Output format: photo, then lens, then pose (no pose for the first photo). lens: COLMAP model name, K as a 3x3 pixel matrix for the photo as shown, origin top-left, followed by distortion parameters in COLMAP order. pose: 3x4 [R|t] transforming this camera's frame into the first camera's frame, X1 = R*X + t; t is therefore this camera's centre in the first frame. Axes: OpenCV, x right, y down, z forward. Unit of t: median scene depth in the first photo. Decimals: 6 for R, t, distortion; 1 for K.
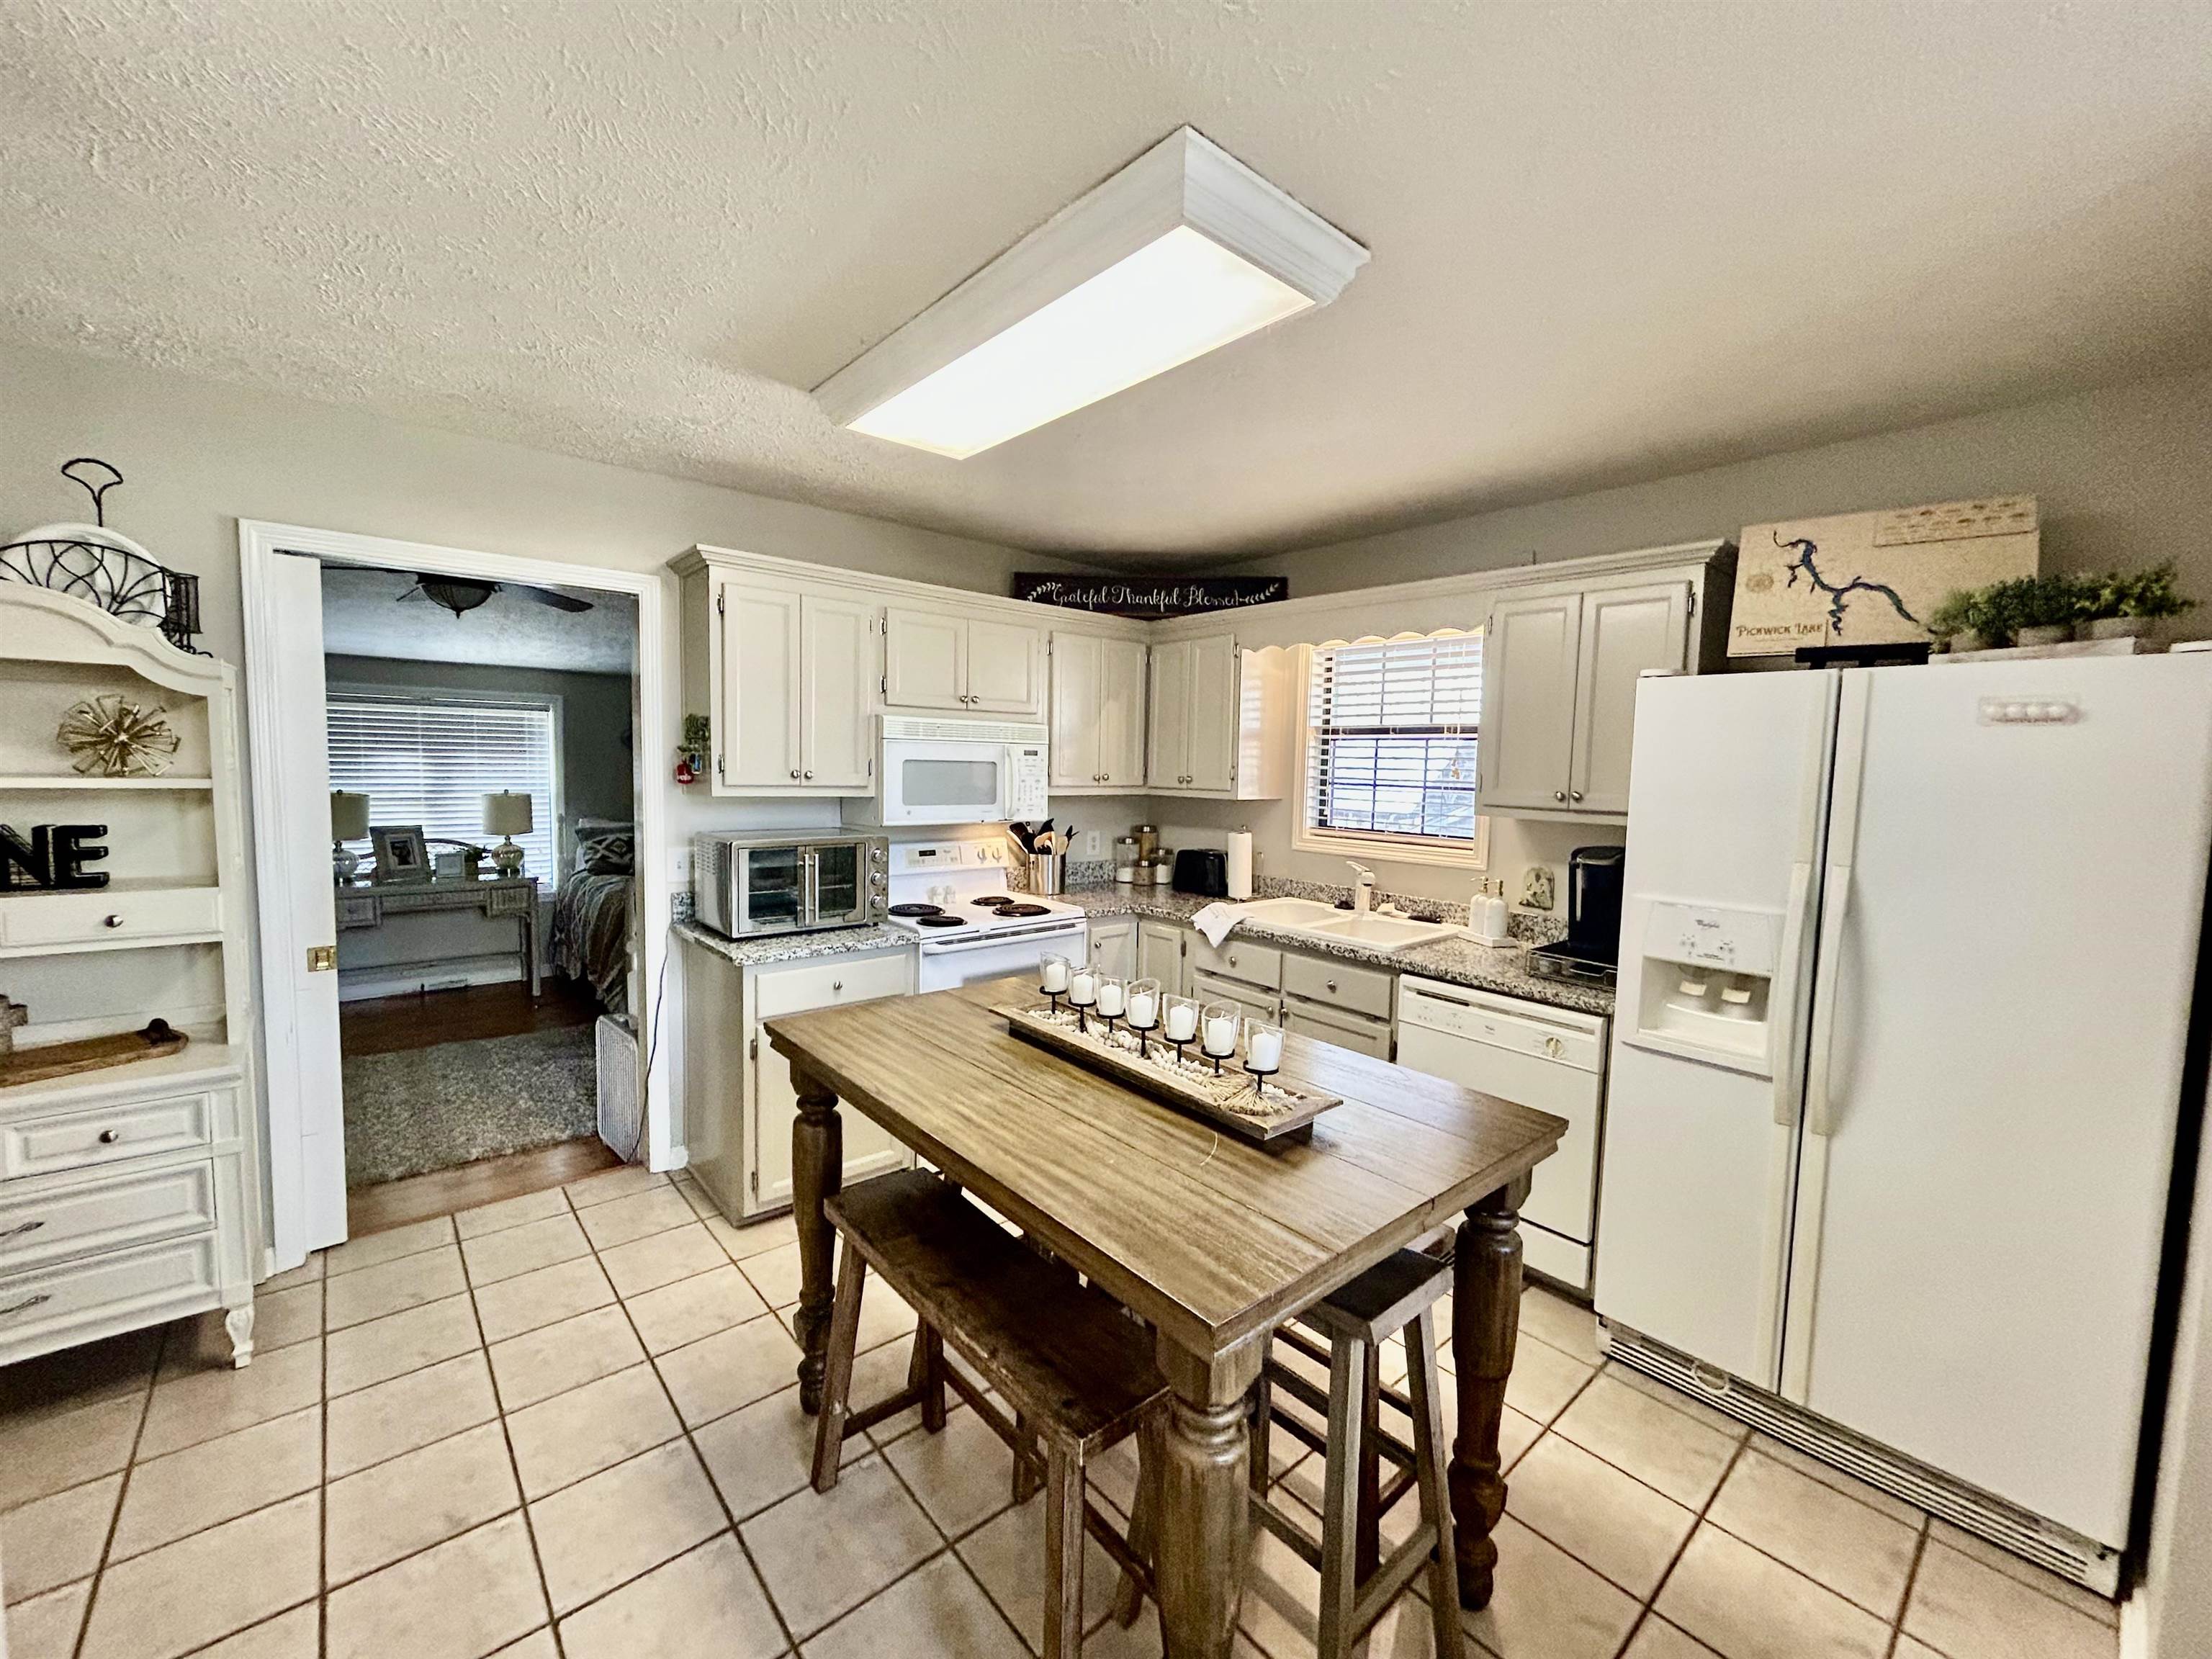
lens RADIAL K [[895.8, 0, 1109.0], [0, 895.8, 822.5], [0, 0, 1]] dist [-0.000691, 0.000316]
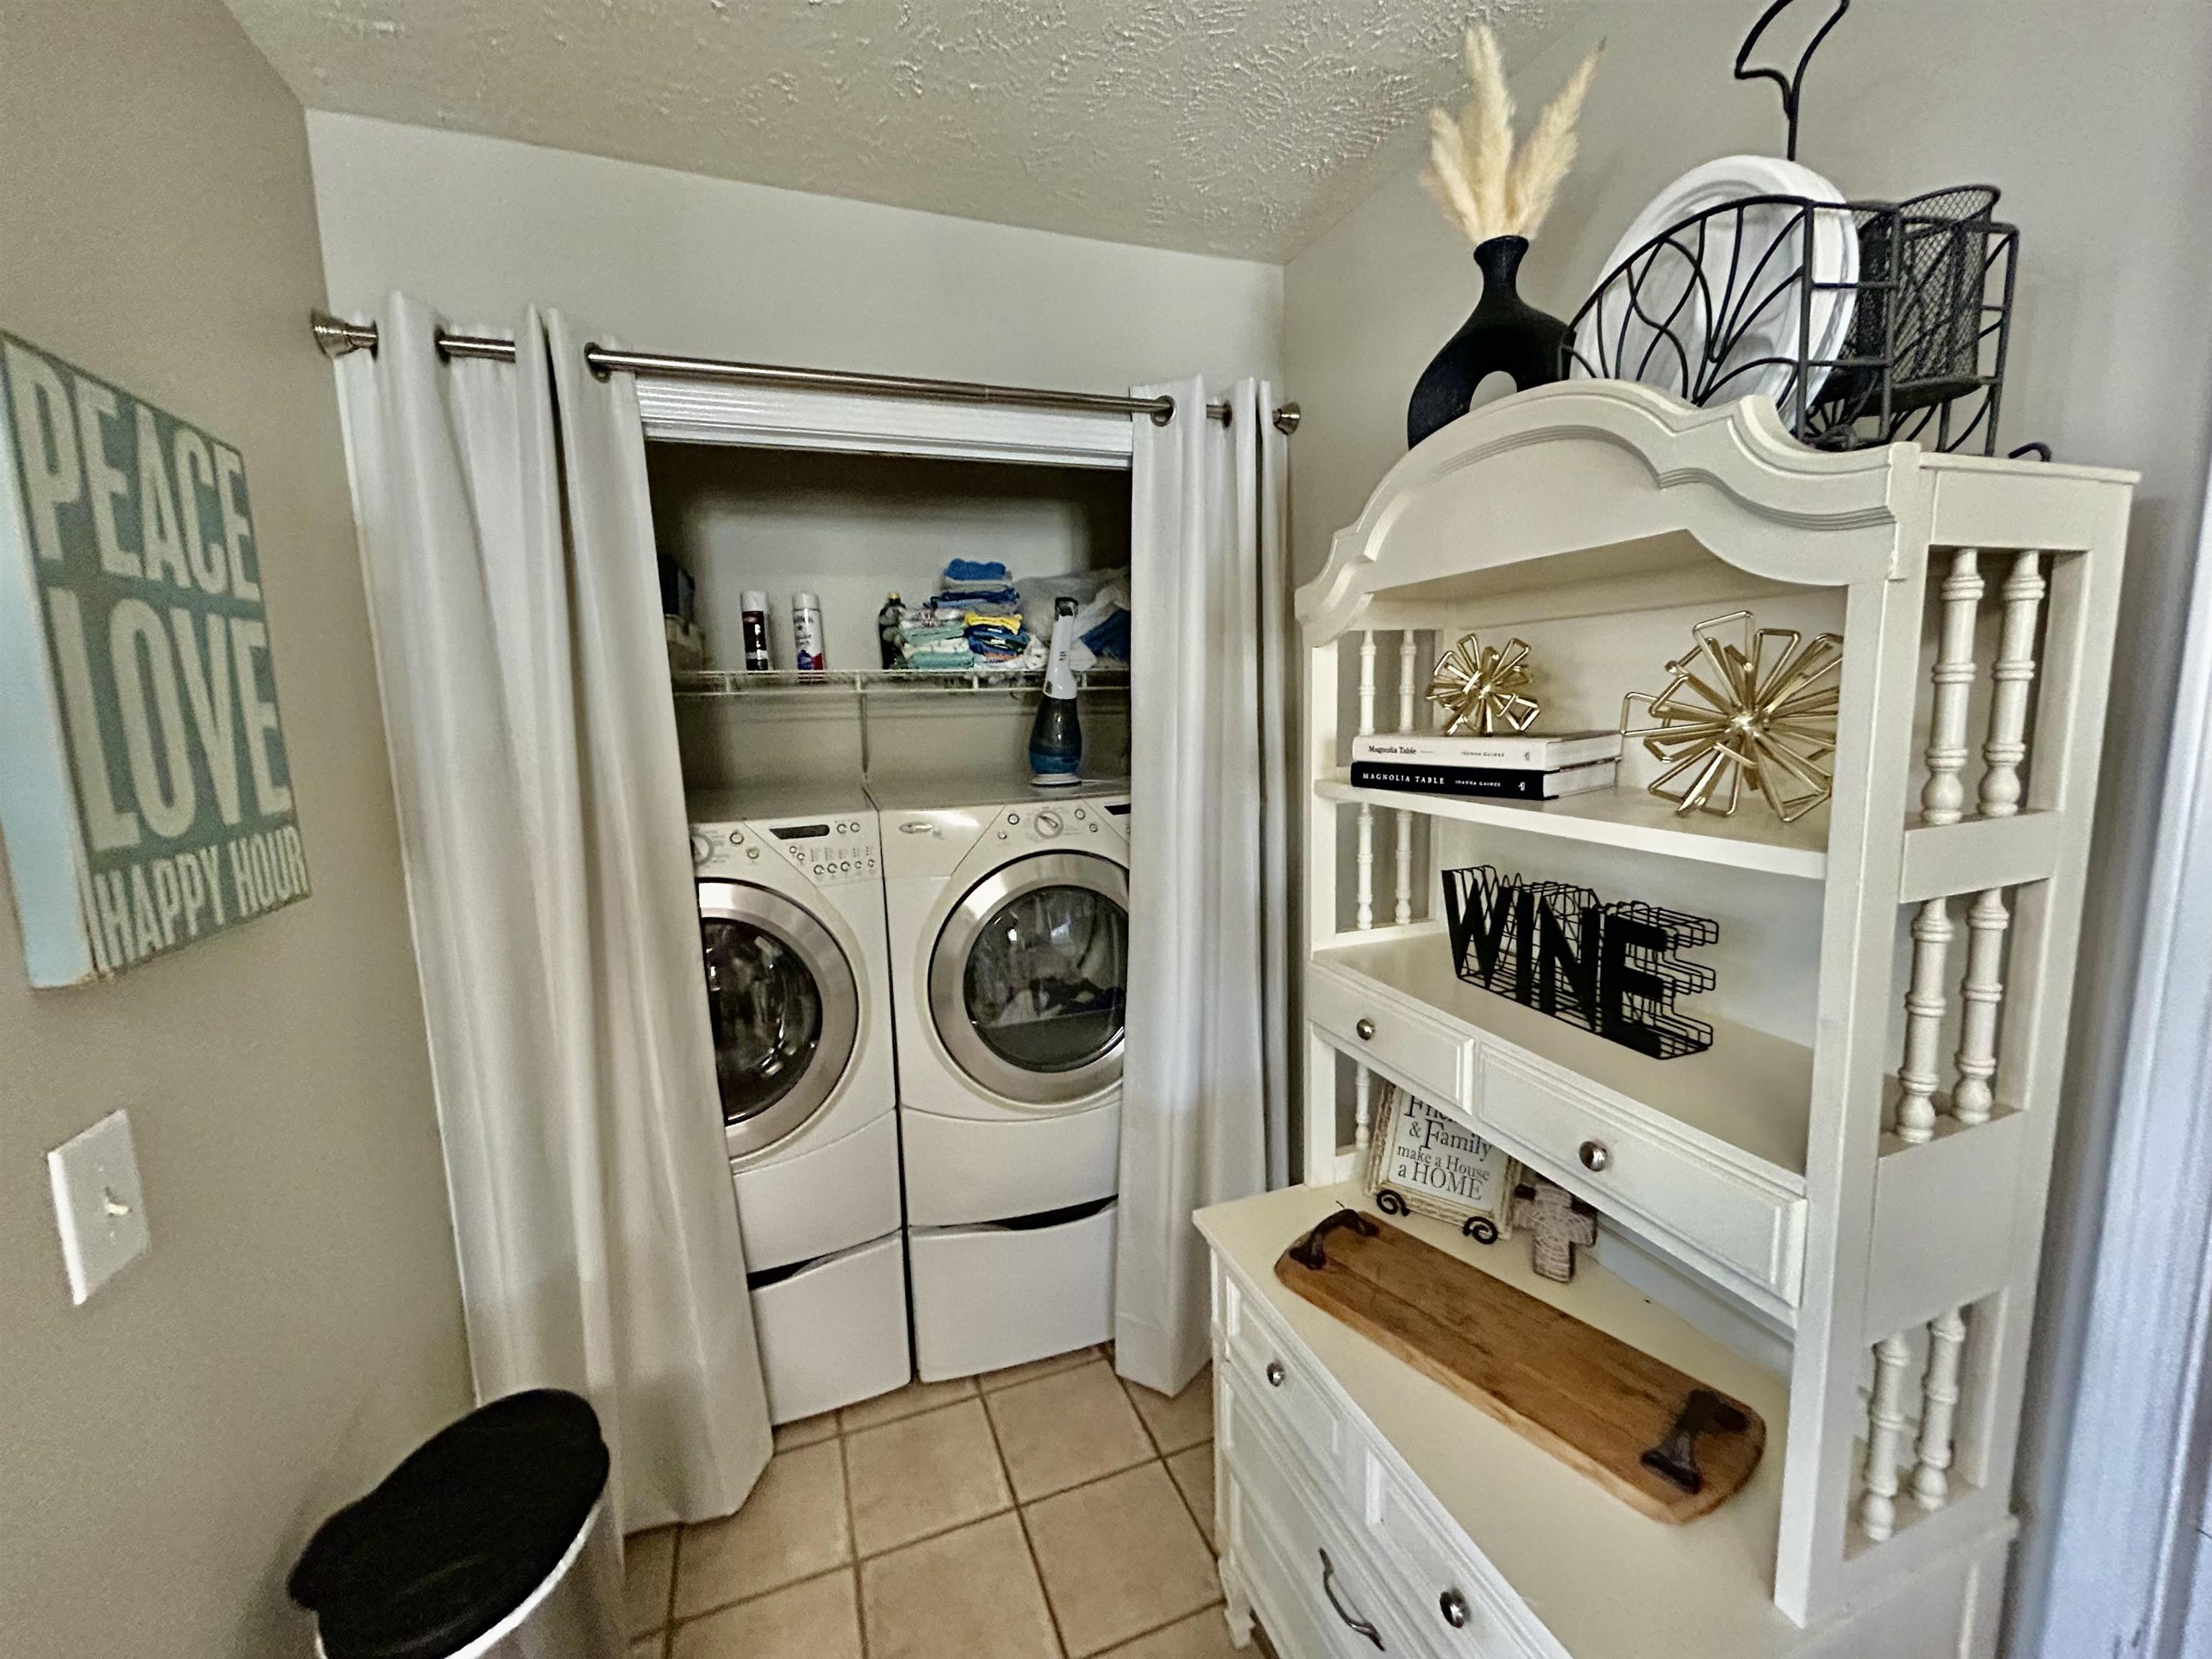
lens RADIAL K [[895.8, 0, 1109.0], [0, 895.8, 822.5], [0, 0, 1]] dist [-0.000691, 0.000316]
pose [[-0.343167, 0.114184, -0.932308, -0.388749], [-0.050890, 0.988865, 0.139842, -0.055980], [0.937895, 0.095434, -0.333535, 0.541495]]
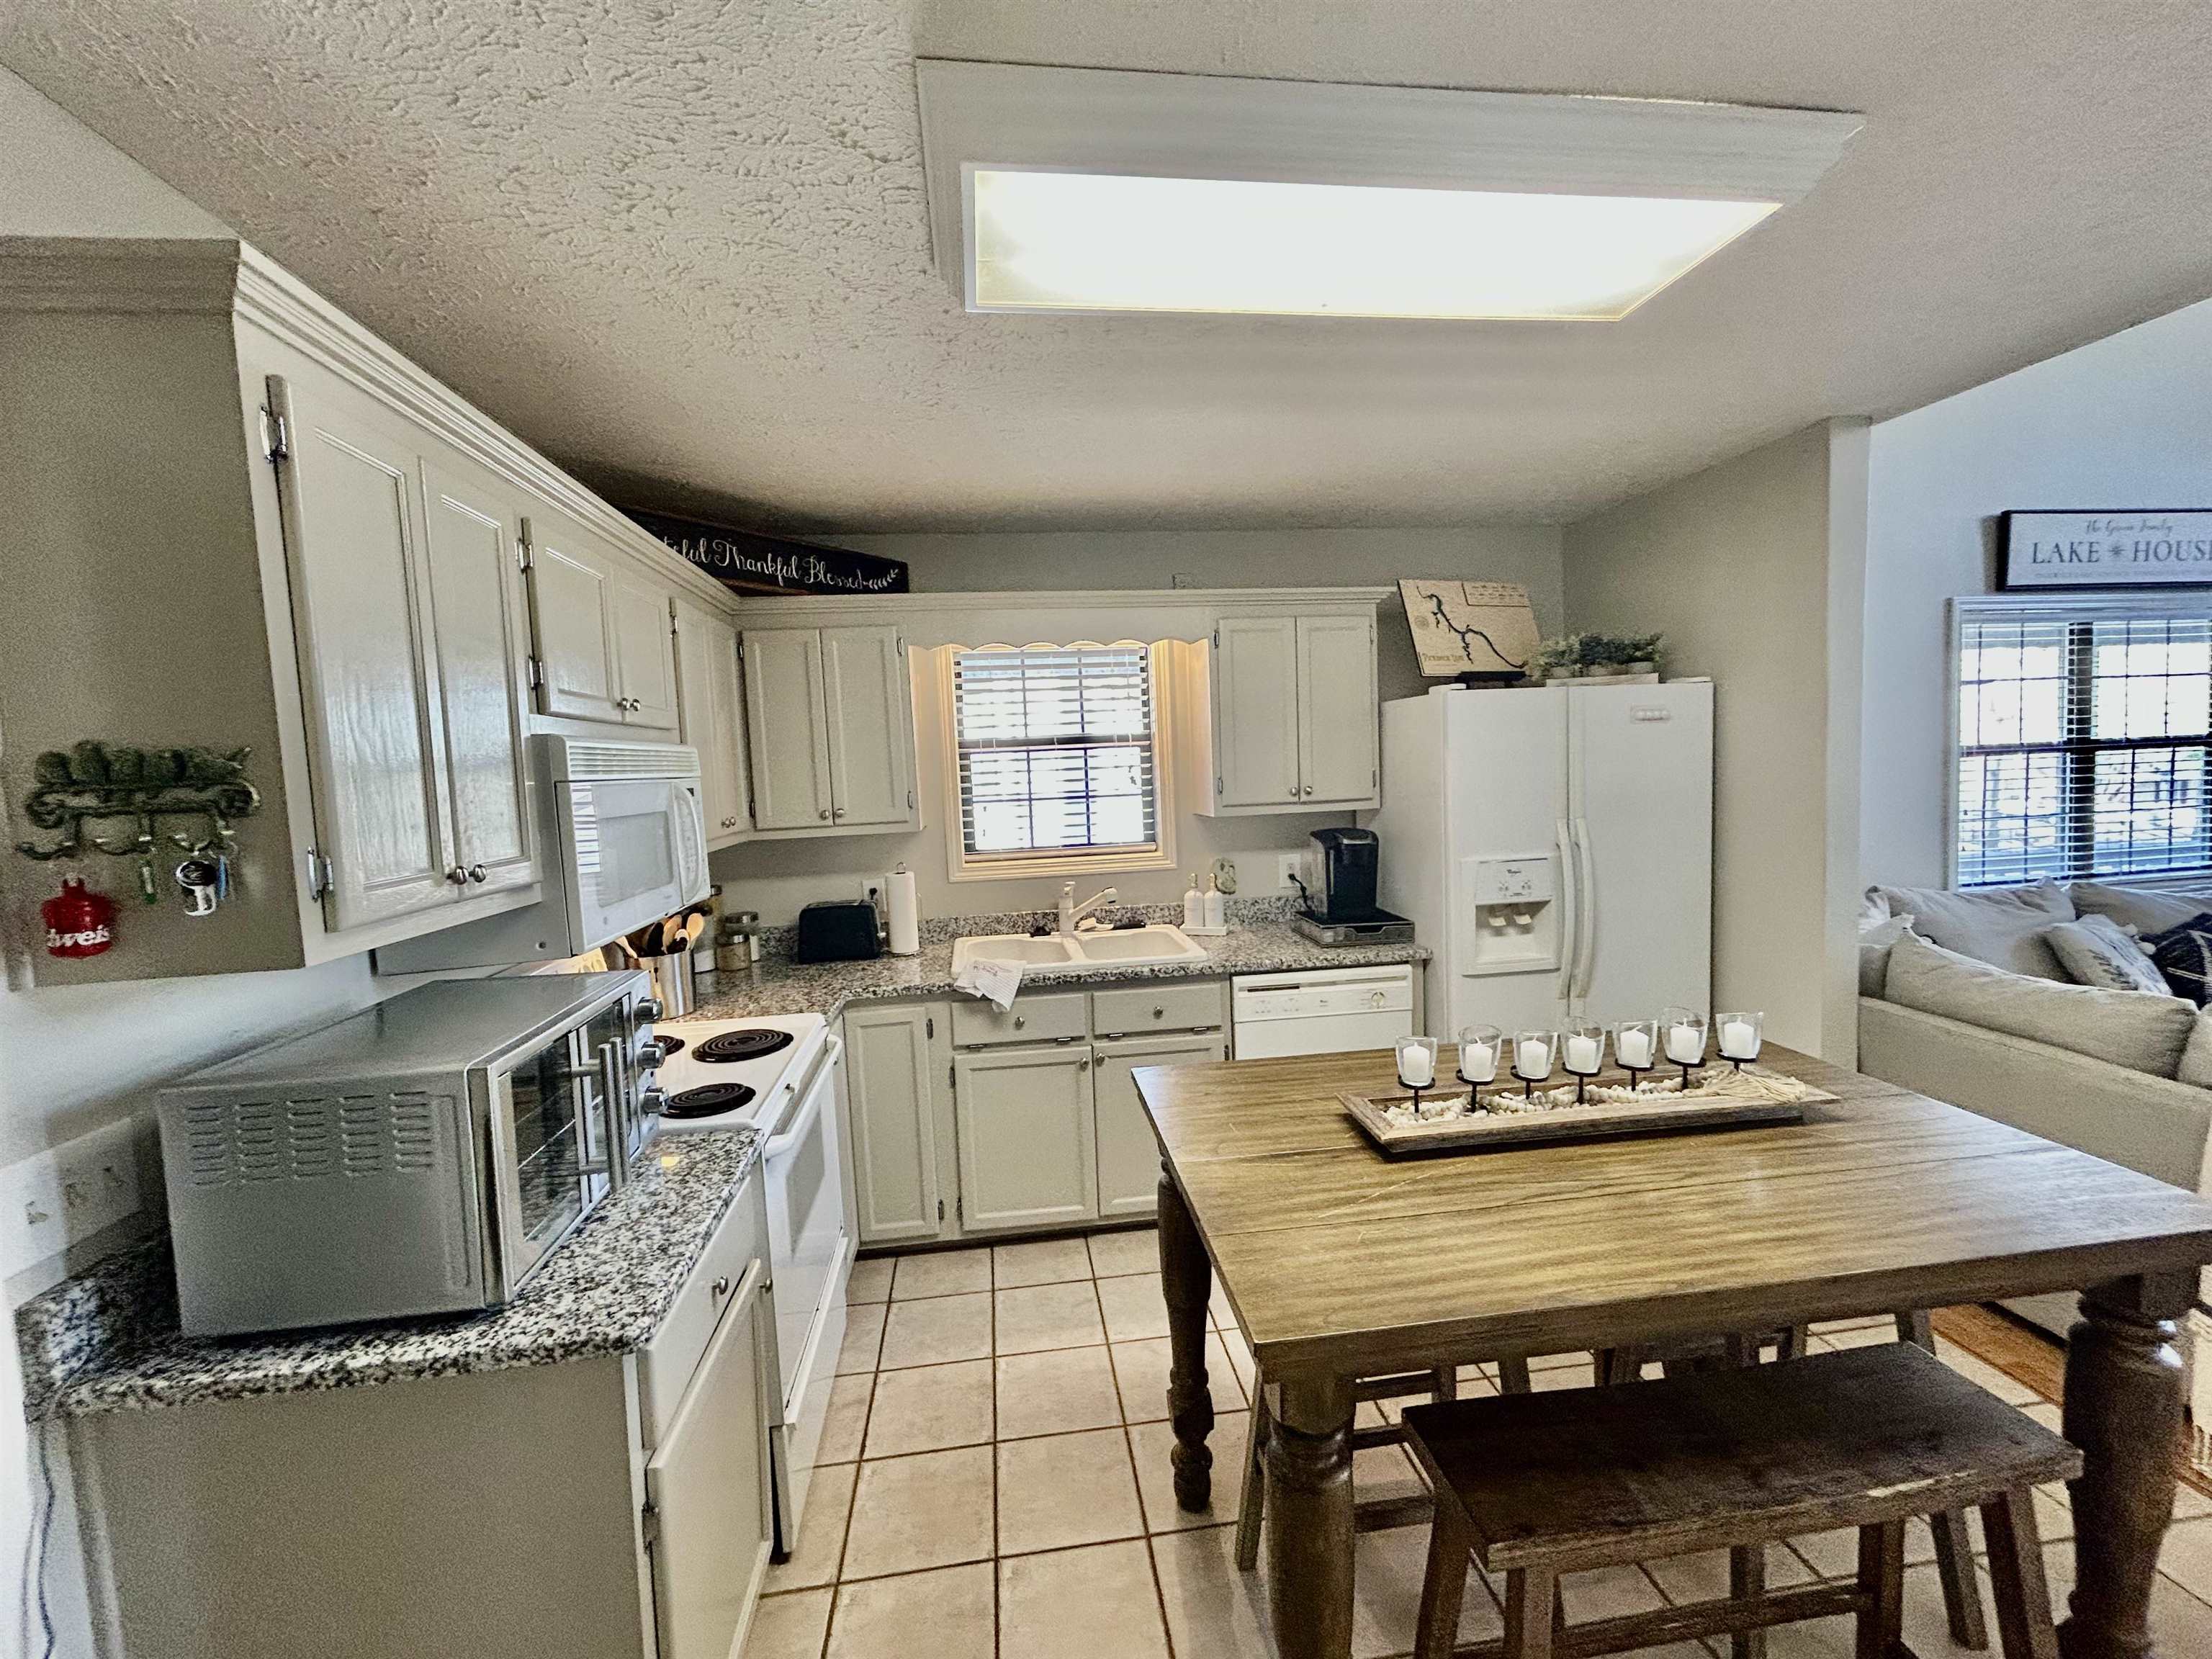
lens RADIAL K [[887.8, 0, 1106.0], [0, 887.8, 829.5], [0, 0, 1]] dist [-0.000043, -0.002559]
pose [[0.548354, -0.108639, 0.829160, -0.477371], [0.114196, 0.991965, 0.054448, -0.057454], [-0.828413, 0.064830, 0.556354, 0.458891]]
